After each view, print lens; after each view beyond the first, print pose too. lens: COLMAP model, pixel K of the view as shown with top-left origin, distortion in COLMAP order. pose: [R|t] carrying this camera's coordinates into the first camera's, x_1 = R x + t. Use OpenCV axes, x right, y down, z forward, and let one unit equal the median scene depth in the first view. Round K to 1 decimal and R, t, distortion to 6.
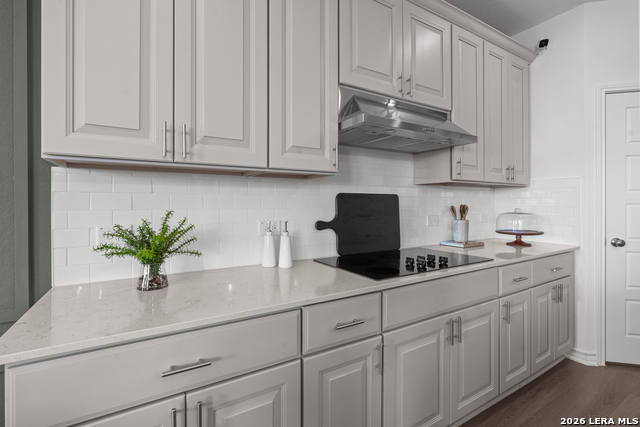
lens RADIAL K [[302.3, 0, 320.1], [0, 302.3, 205.8], [0, 0, 1]] dist [0.000361, 0.000103]
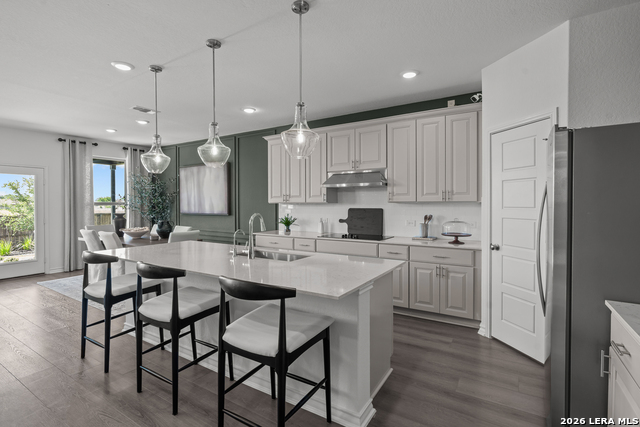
lens RADIAL K [[302.3, 0, 320.1], [0, 302.3, 205.8], [0, 0, 1]] dist [0.000361, 0.000103]
pose [[0.451246, 0.006168, -0.892378, 2.089312], [0.001993, 0.999967, 0.007920, -0.079588], [0.892398, -0.005353, 0.451218, -0.310714]]
